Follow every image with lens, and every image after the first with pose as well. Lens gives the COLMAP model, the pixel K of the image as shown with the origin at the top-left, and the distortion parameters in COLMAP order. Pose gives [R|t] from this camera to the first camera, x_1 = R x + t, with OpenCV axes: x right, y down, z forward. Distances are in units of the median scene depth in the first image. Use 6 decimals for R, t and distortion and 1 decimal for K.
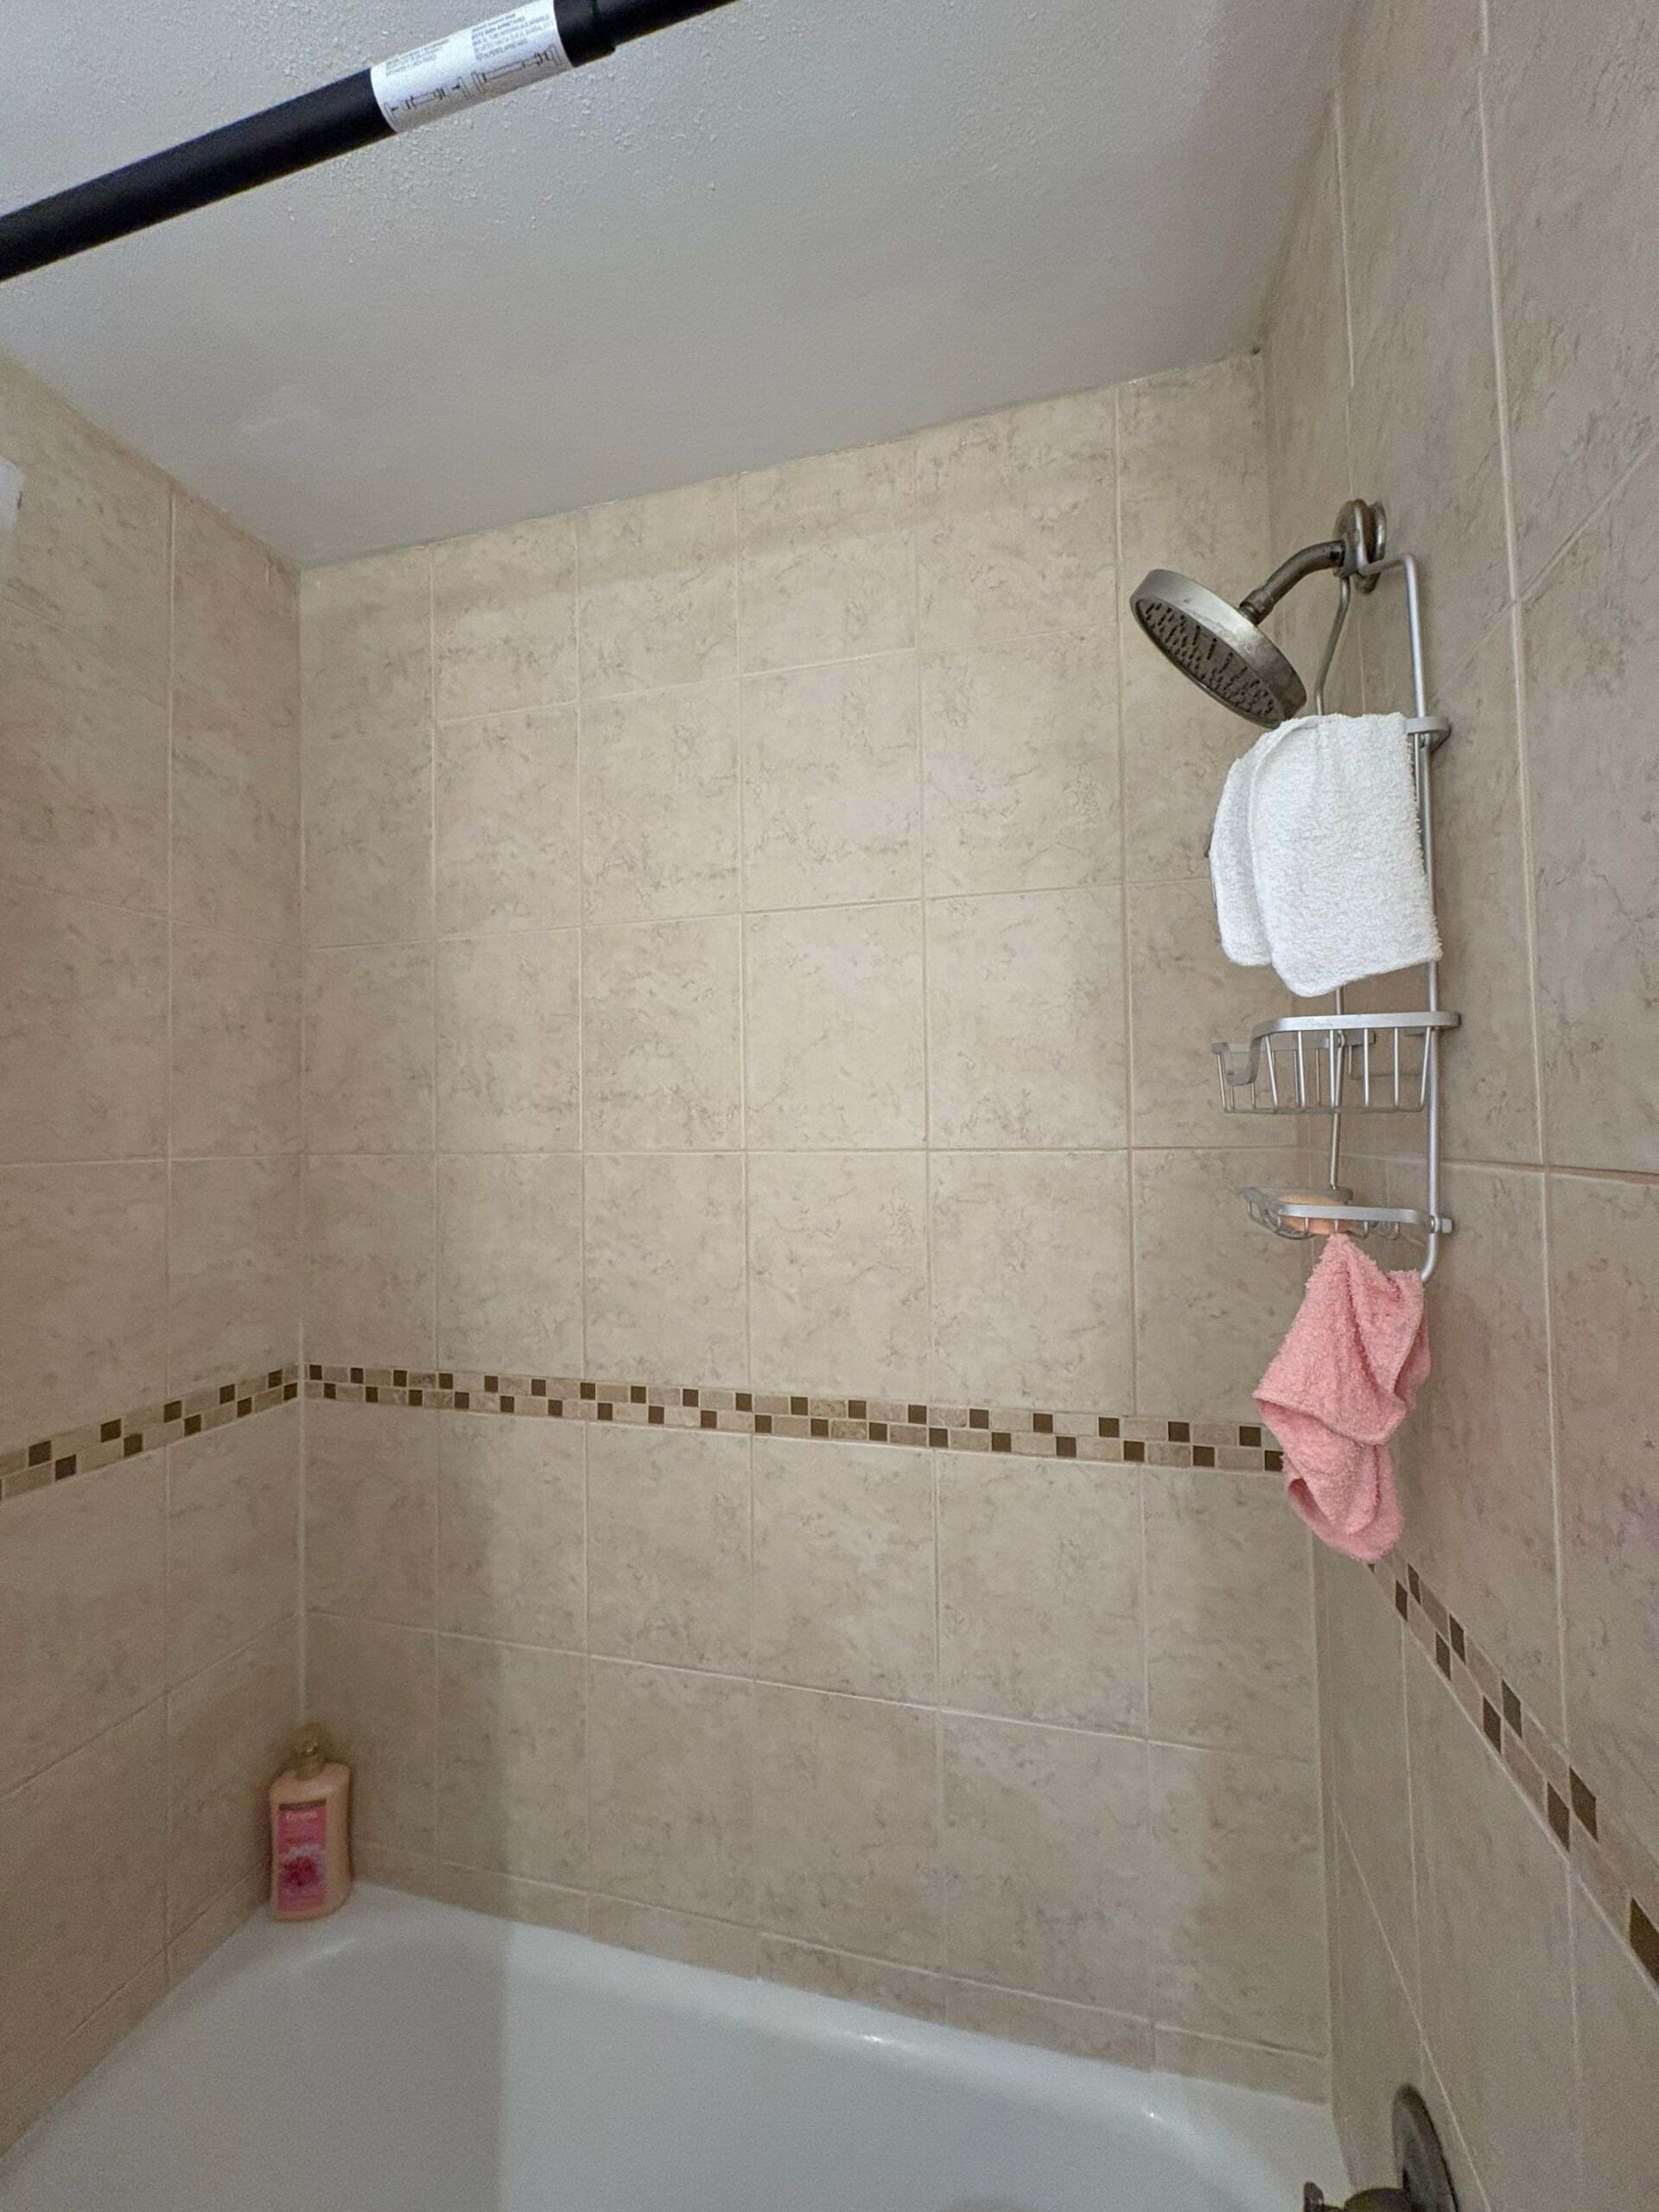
lens RADIAL K [[889.7, 0, 834.2], [0, 889.7, 1107.4], [0, 0, 1]] dist [0.002446, 0.000024]
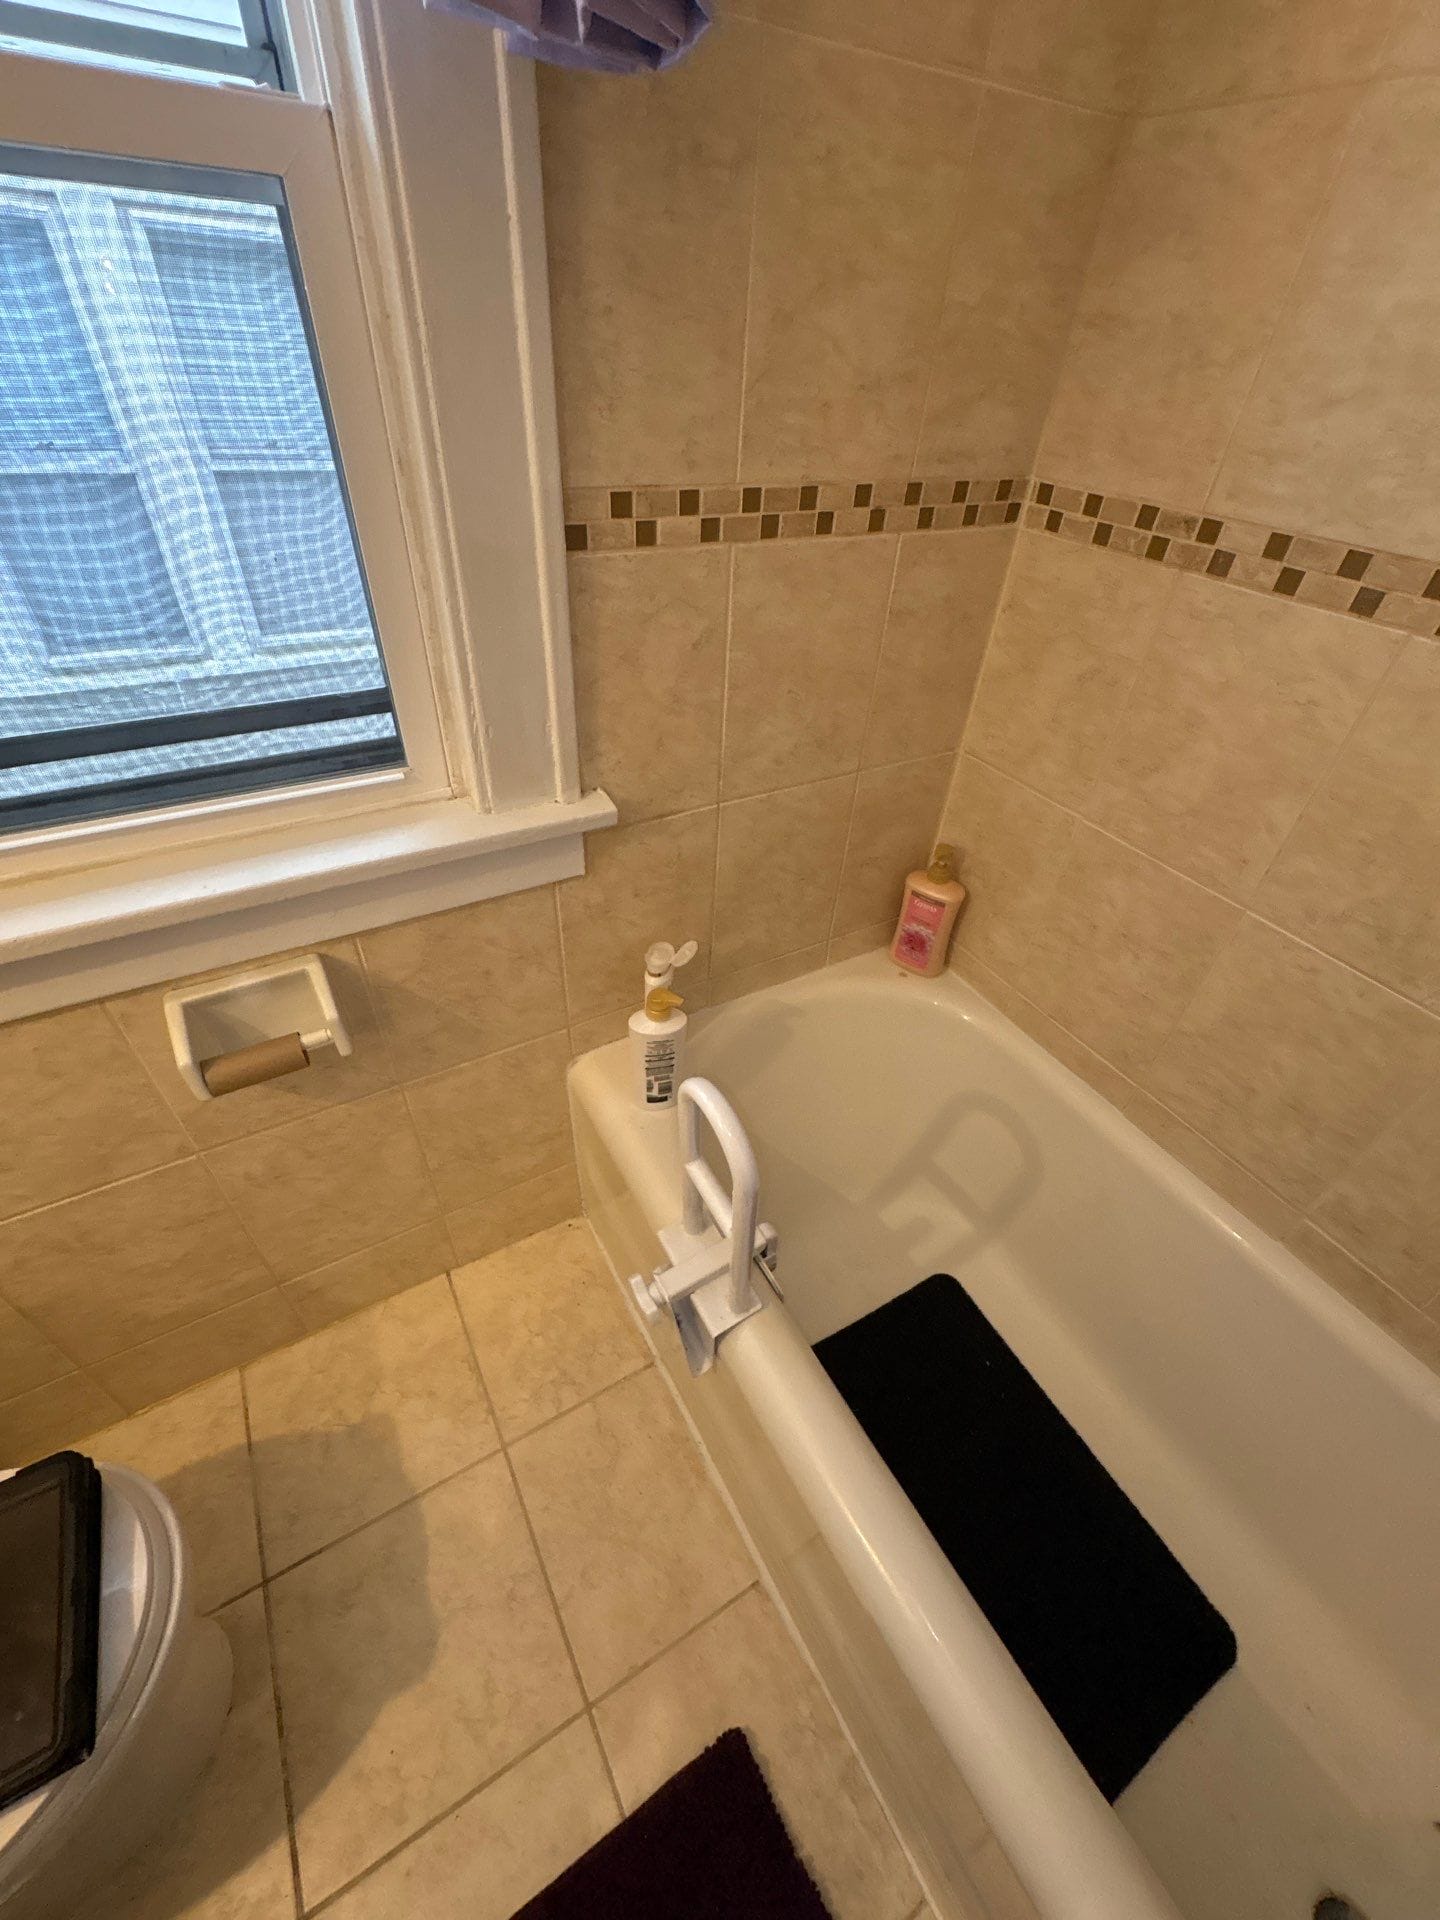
lens RADIAL K [[772.3, 0, 719.2], [0, 772.3, 958.9], [0, 0, 1]] dist [0.002446, 0.000024]
pose [[0.707361, 0.489312, -0.510112, -0.223106], [-0.047450, 0.752909, 0.656411, 0.173138], [0.705258, -0.440115, 0.555797, 0.188608]]
